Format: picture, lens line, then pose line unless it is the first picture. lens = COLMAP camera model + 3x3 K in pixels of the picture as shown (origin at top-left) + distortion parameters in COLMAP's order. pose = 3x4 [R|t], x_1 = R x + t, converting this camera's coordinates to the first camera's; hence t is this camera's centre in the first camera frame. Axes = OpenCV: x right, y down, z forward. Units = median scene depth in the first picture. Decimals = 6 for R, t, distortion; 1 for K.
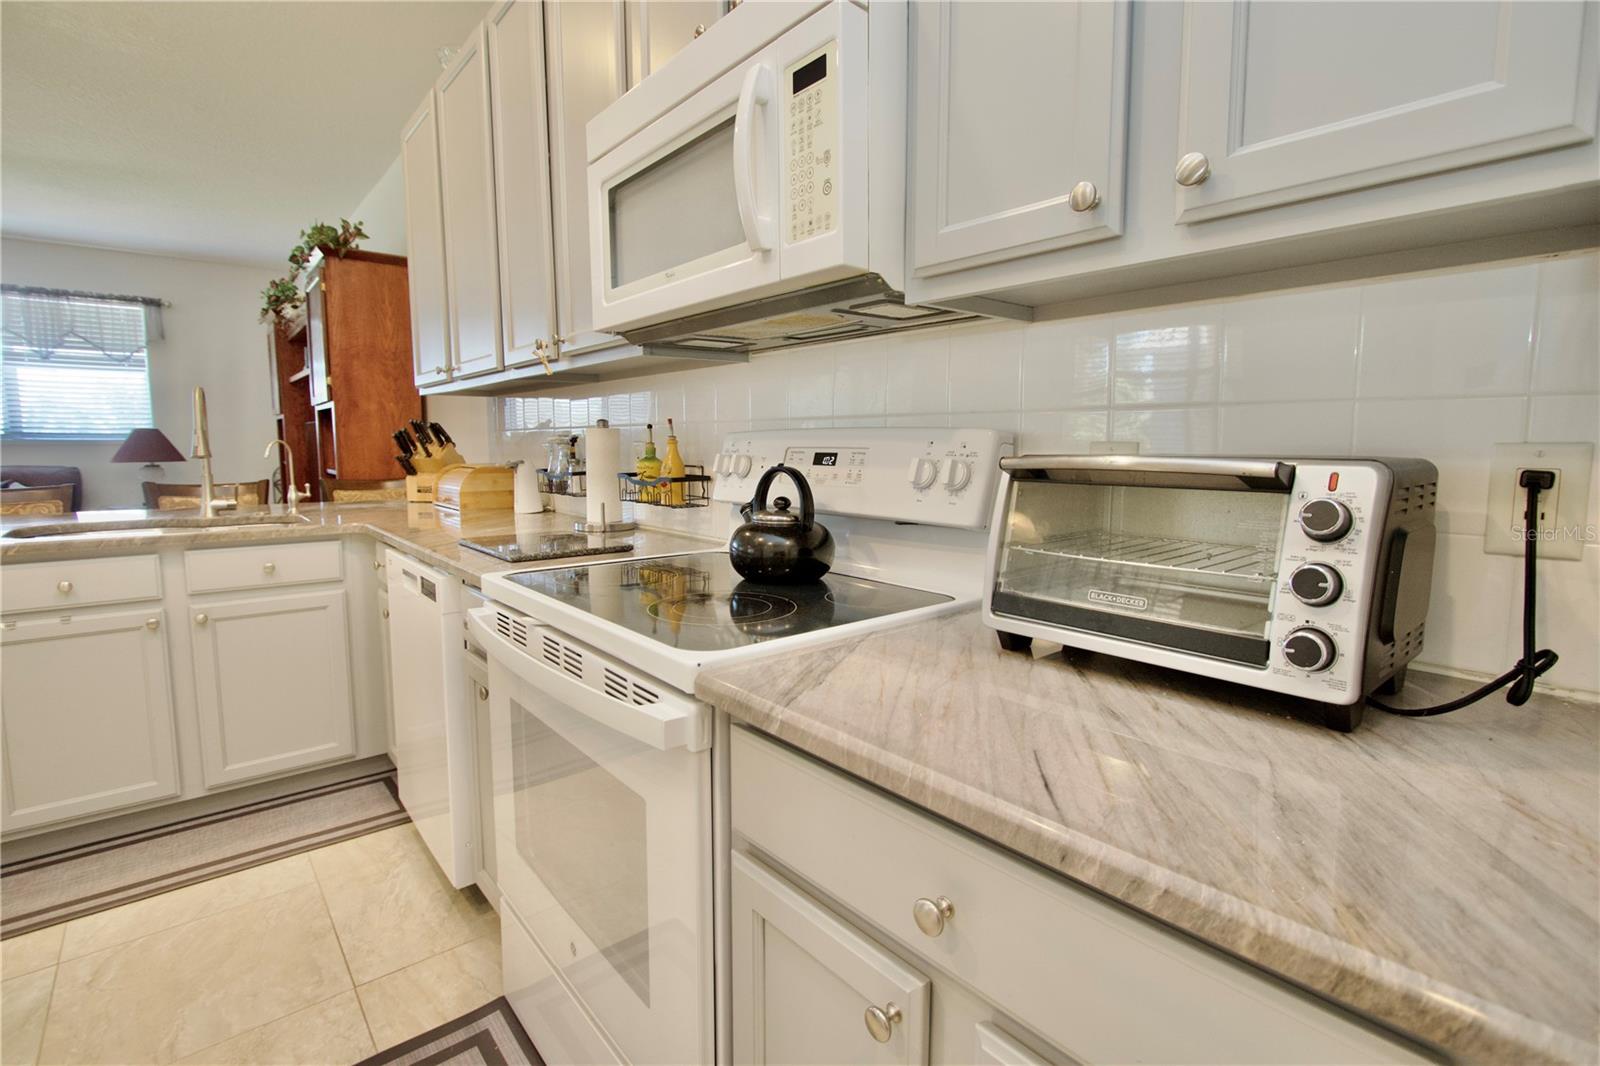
lens RADIAL K [[739.0, 0, 788.6], [0, 739.0, 521.0], [0, 0, 1]] dist [-0.022231, 0.005560]
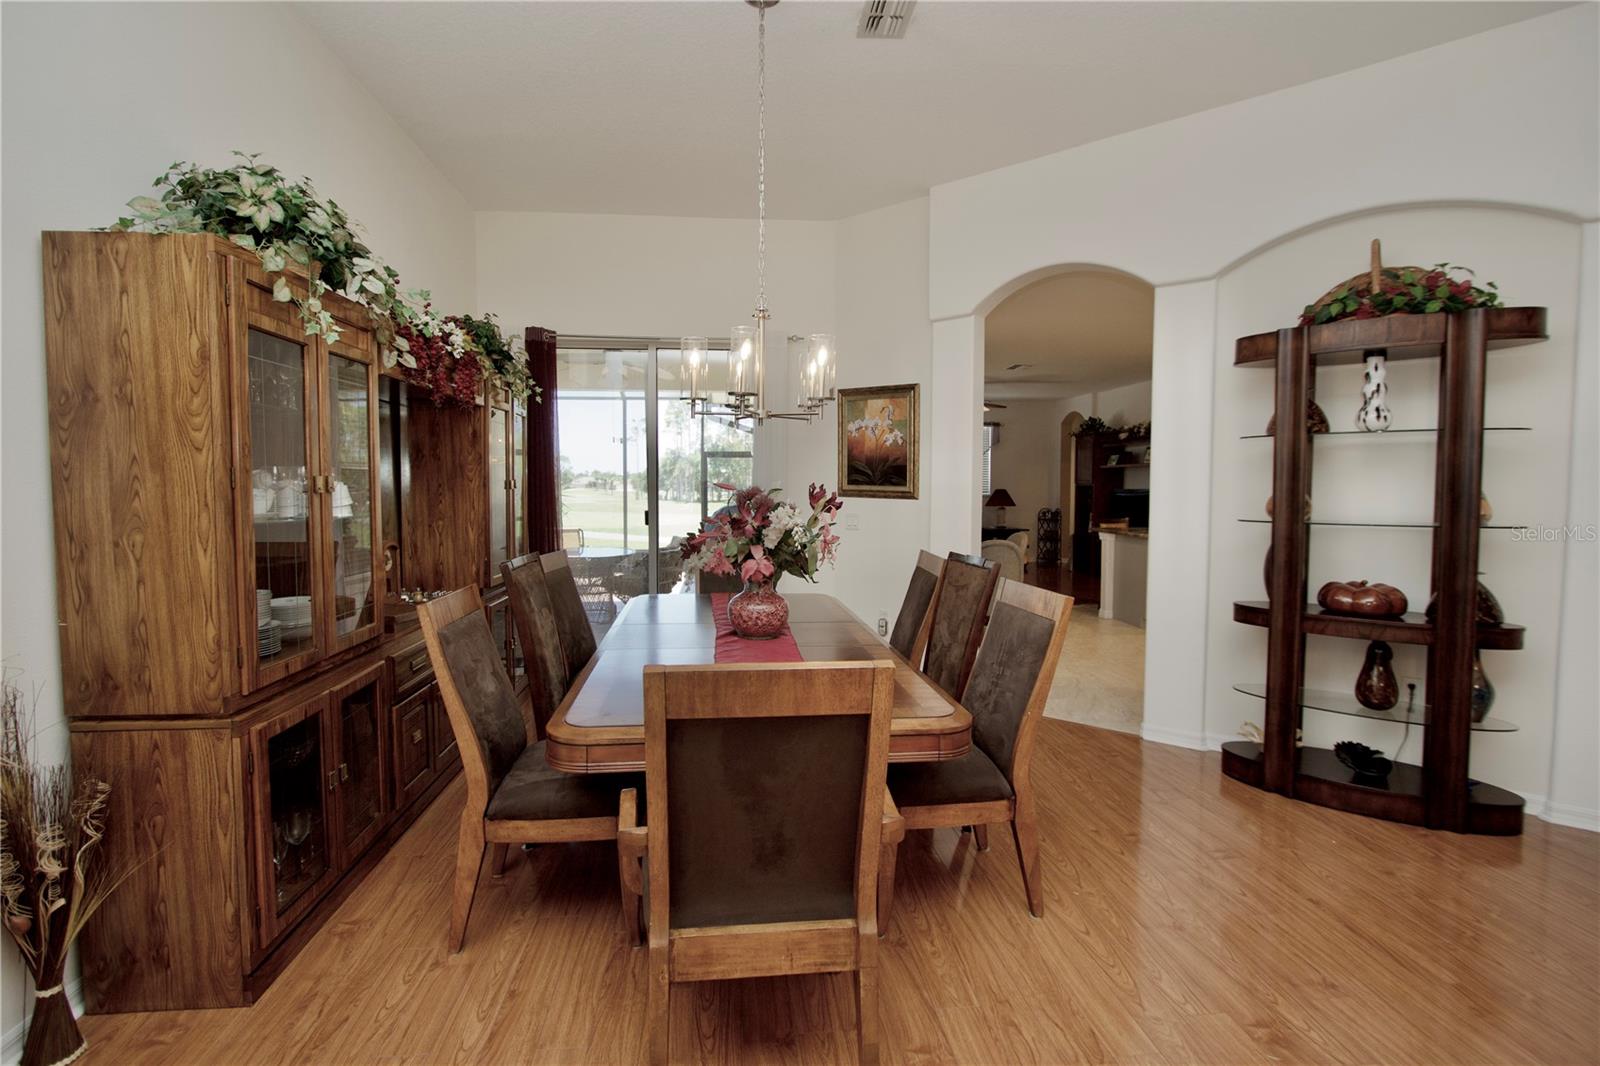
lens RADIAL K [[739.0, 0, 788.6], [0, 739.0, 521.0], [0, 0, 1]] dist [-0.022231, 0.005560]
pose [[0.819672, 0.032226, -0.571925, -0.314975], [-0.065991, 0.997081, -0.038396, 0.119392], [0.569019, 0.069214, 0.819407, -1.534536]]
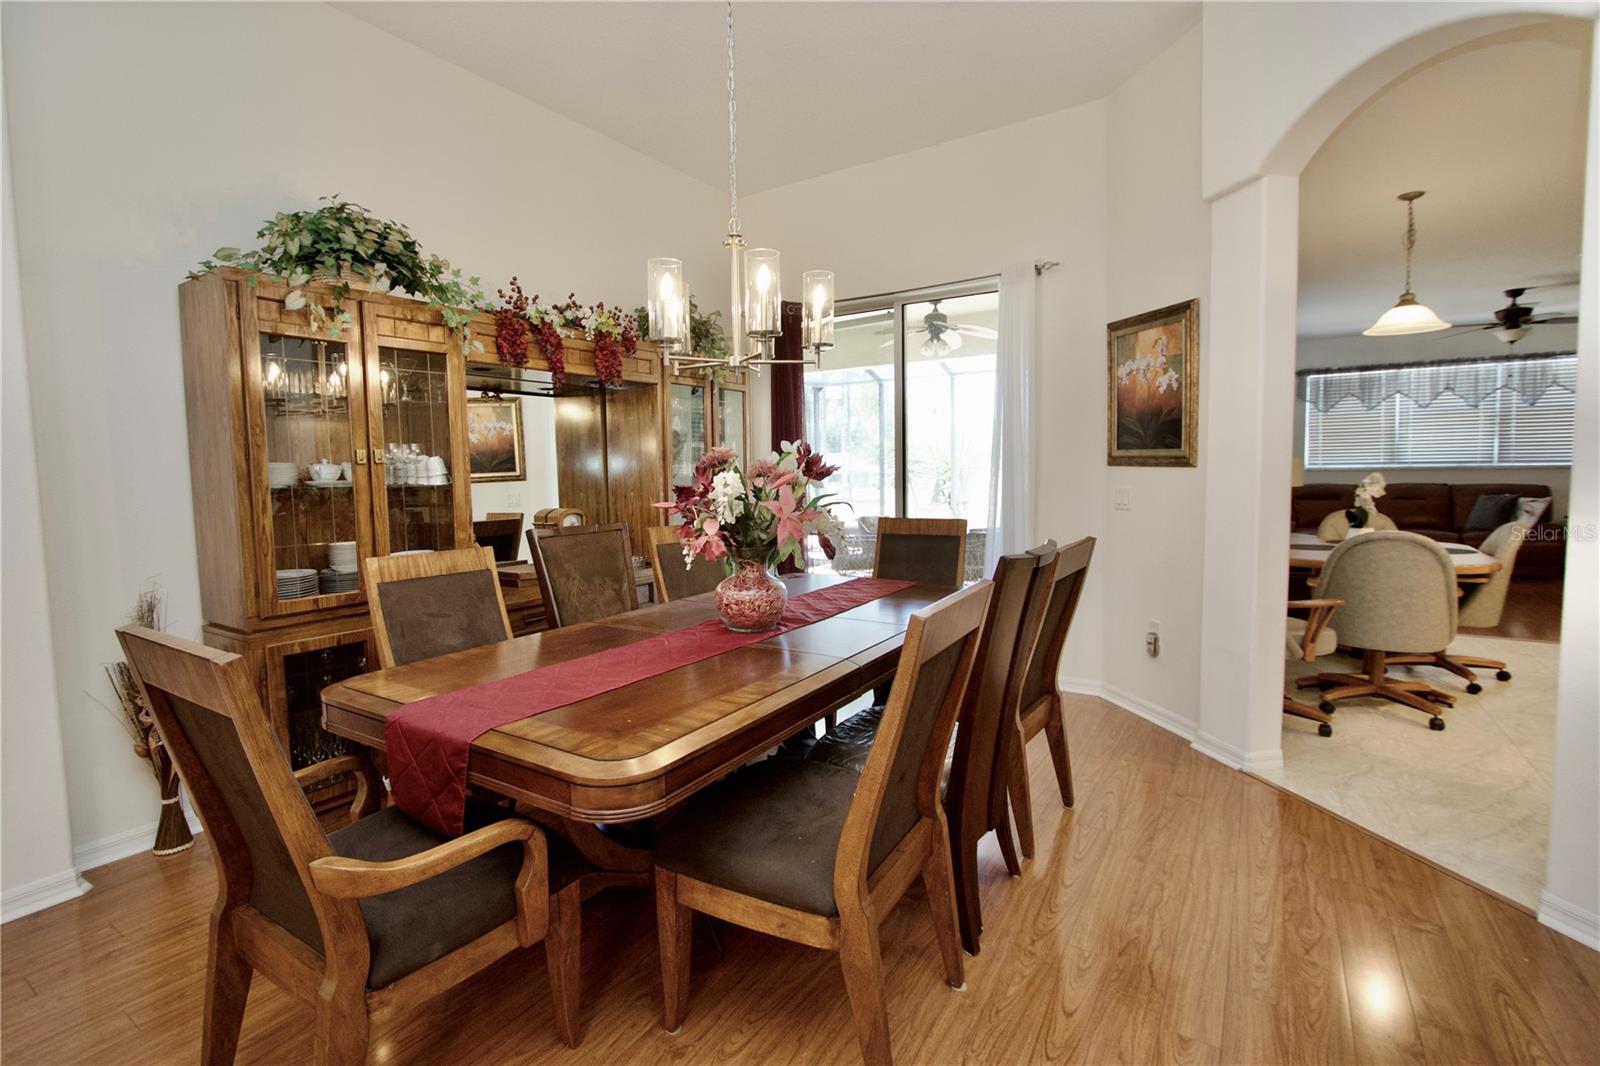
lens RADIAL K [[739.0, 0, 788.6], [0, 739.0, 521.0], [0, 0, 1]] dist [-0.022231, 0.005560]
pose [[0.282407, 0.064833, -0.957101, -0.159732], [-0.087546, 0.995292, 0.041588, 0.089710], [0.955291, 0.072046, 0.286754, -1.092002]]
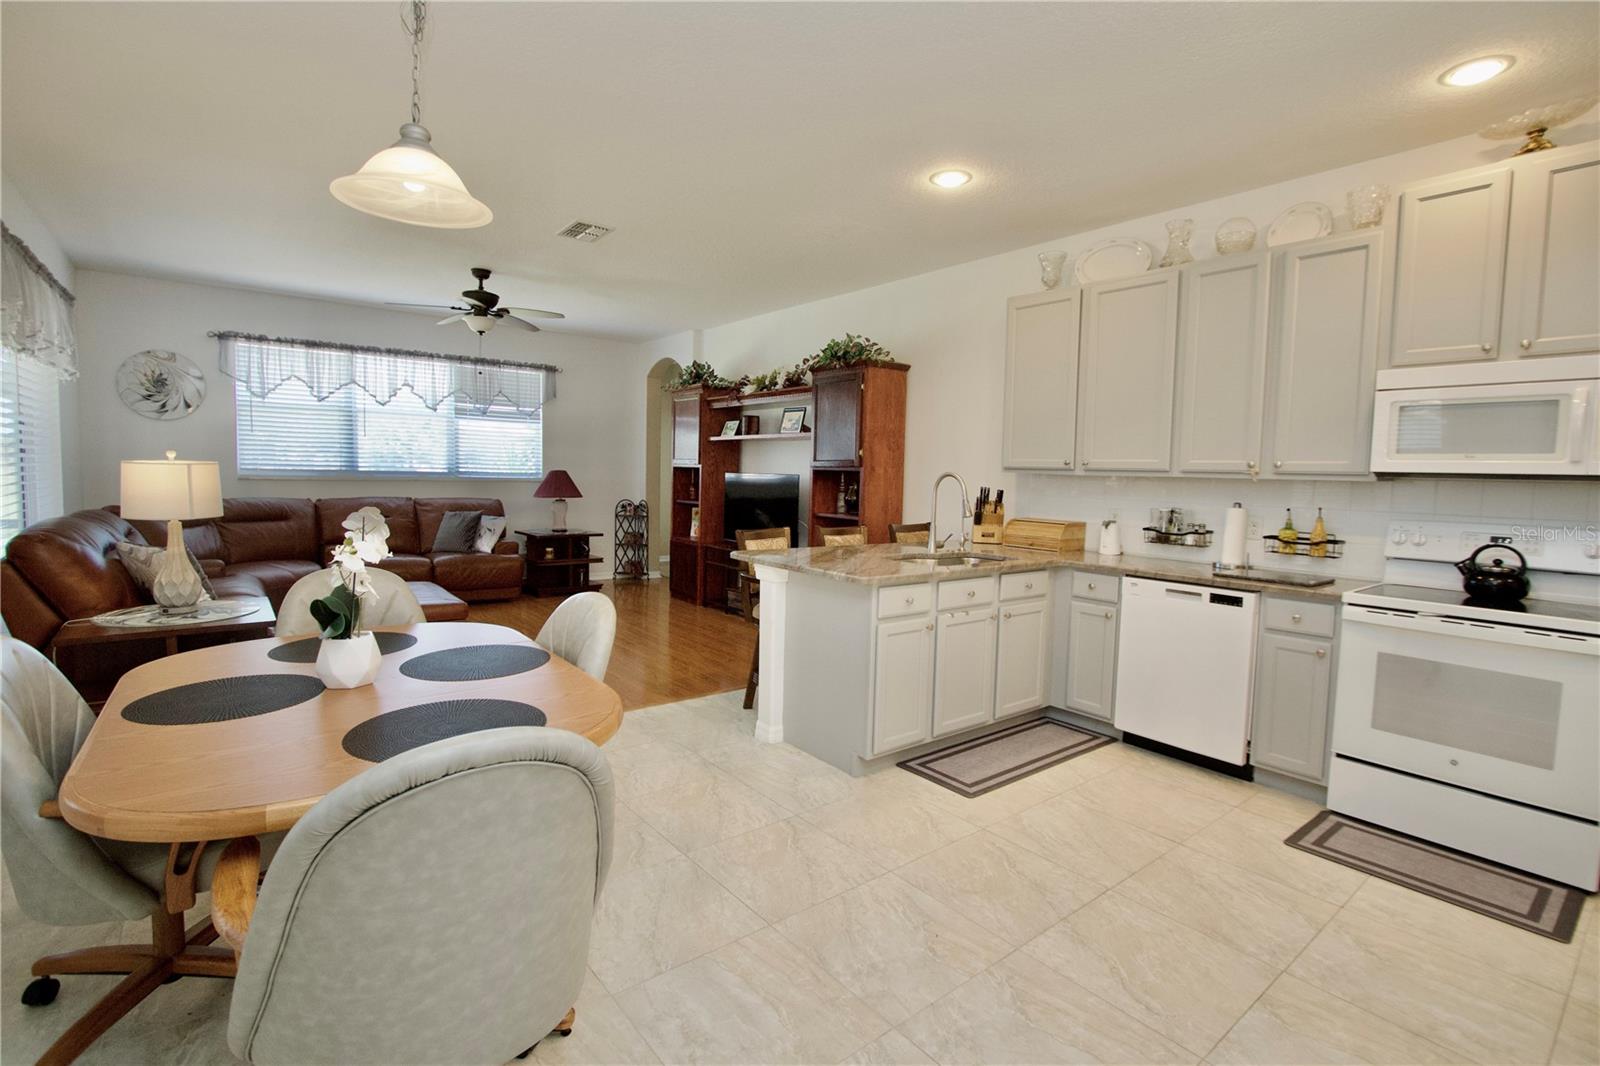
lens RADIAL K [[739.0, 0, 788.6], [0, 739.0, 521.0], [0, 0, 1]] dist [-0.022231, 0.005560]
pose [[0.998995, 0.027108, -0.035707, -0.685617], [-0.028535, 0.998790, -0.040064, -0.000086], [0.034578, 0.041042, 0.998559, -0.397697]]
